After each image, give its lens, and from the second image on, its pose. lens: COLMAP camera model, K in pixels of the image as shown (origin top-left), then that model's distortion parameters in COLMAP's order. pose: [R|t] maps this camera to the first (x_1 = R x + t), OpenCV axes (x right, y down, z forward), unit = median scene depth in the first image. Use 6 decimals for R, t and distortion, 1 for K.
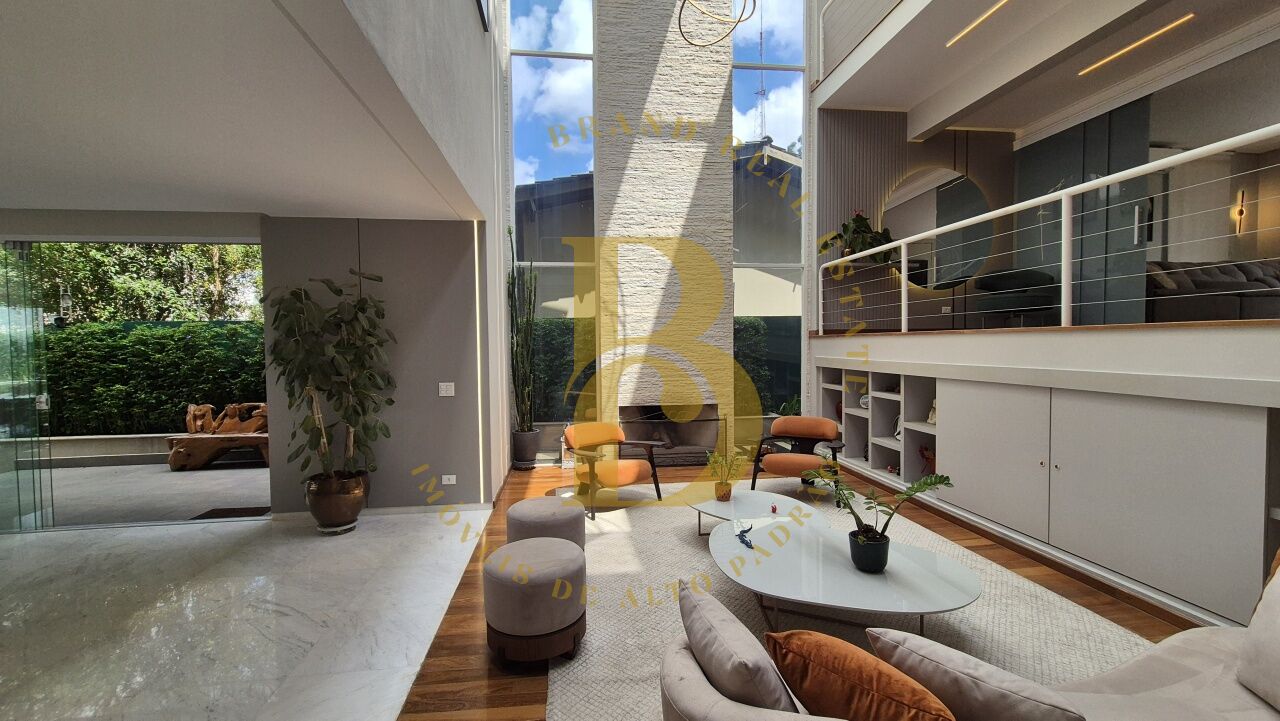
lens RADIAL K [[526.5, 0, 631.4], [0, 526.5, 364.5], [0, 0, 1]] dist [0.000501, 0.000091]
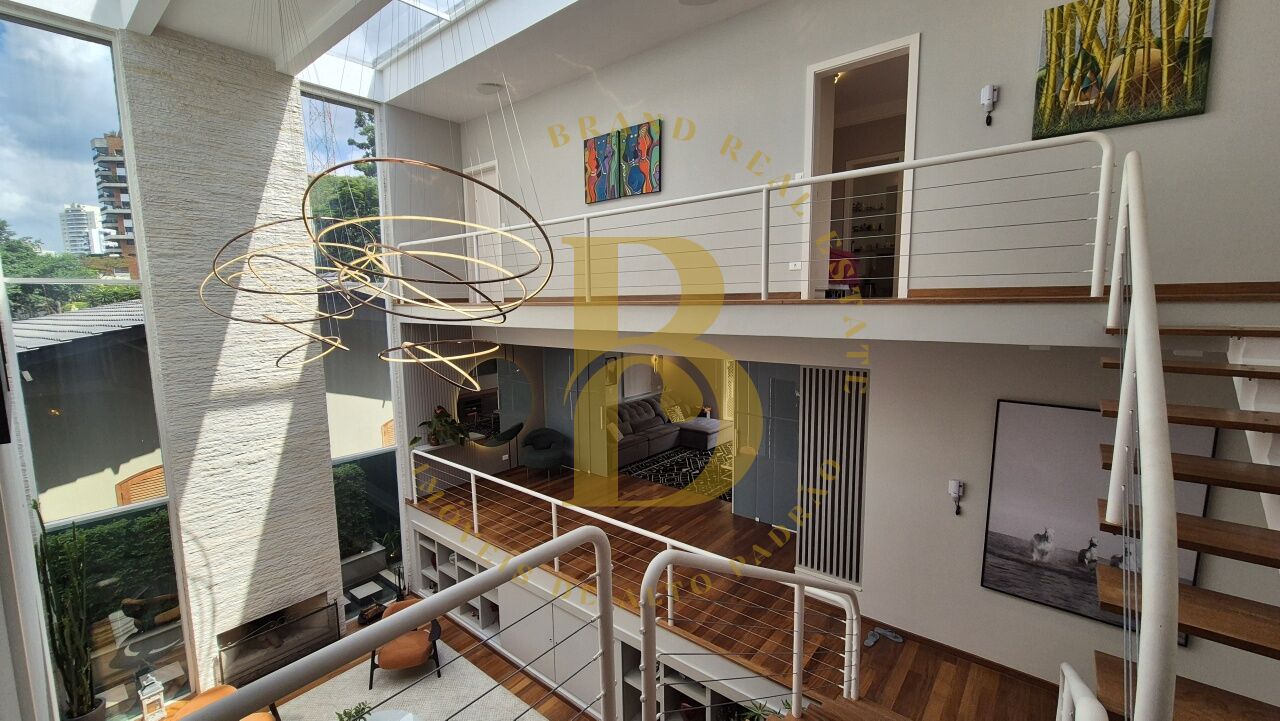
lens RADIAL K [[526.5, 0, 636.5], [0, 526.5, 364.2], [0, 0, 1]] dist [0.000501, 0.000091]
pose [[0.729784, -0.081450, 0.678809, -0.071489], [0.024148, 0.995329, 0.093468, -0.458210], [-0.683251, -0.051820, 0.728342, -0.231905]]
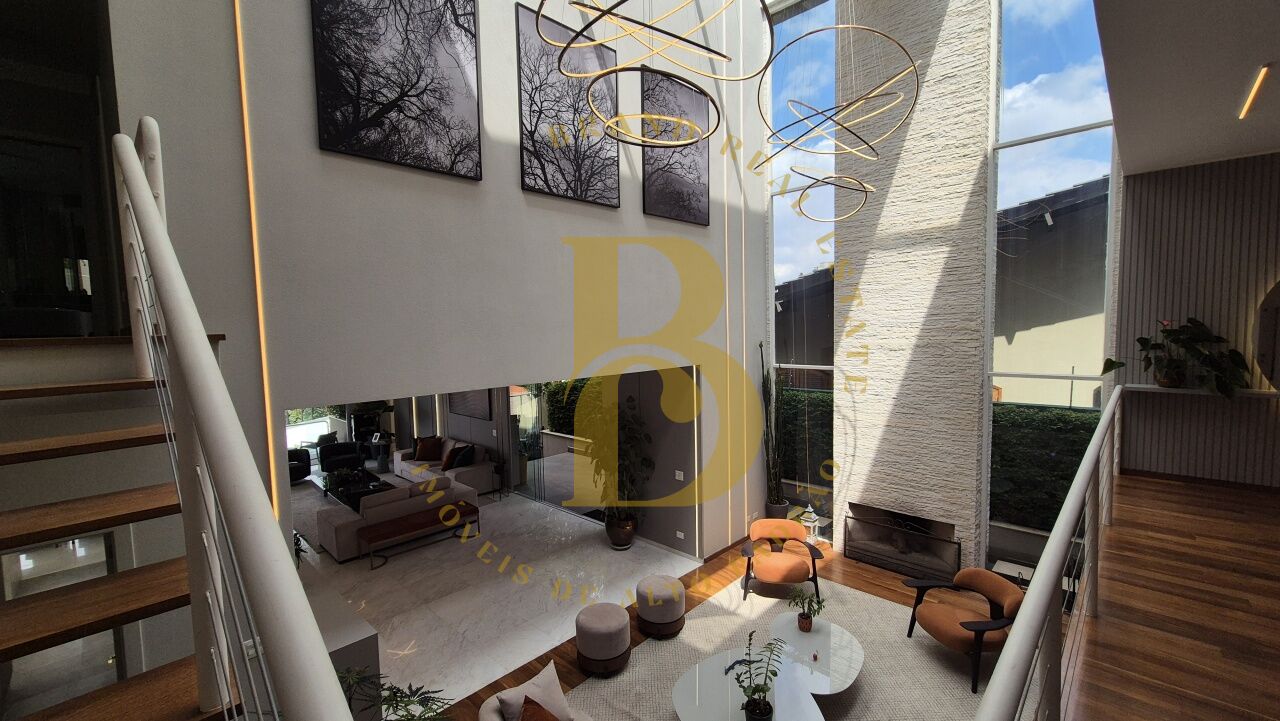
lens RADIAL K [[526.5, 0, 631.6], [0, 526.5, 362.3], [0, 0, 1]] dist [0.000501, 0.000091]
pose [[0.621472, 0.049792, -0.781852, 0.482234], [-0.011015, 0.998435, 0.054830, -0.237707], [0.783359, -0.025464, 0.621048, -0.020950]]
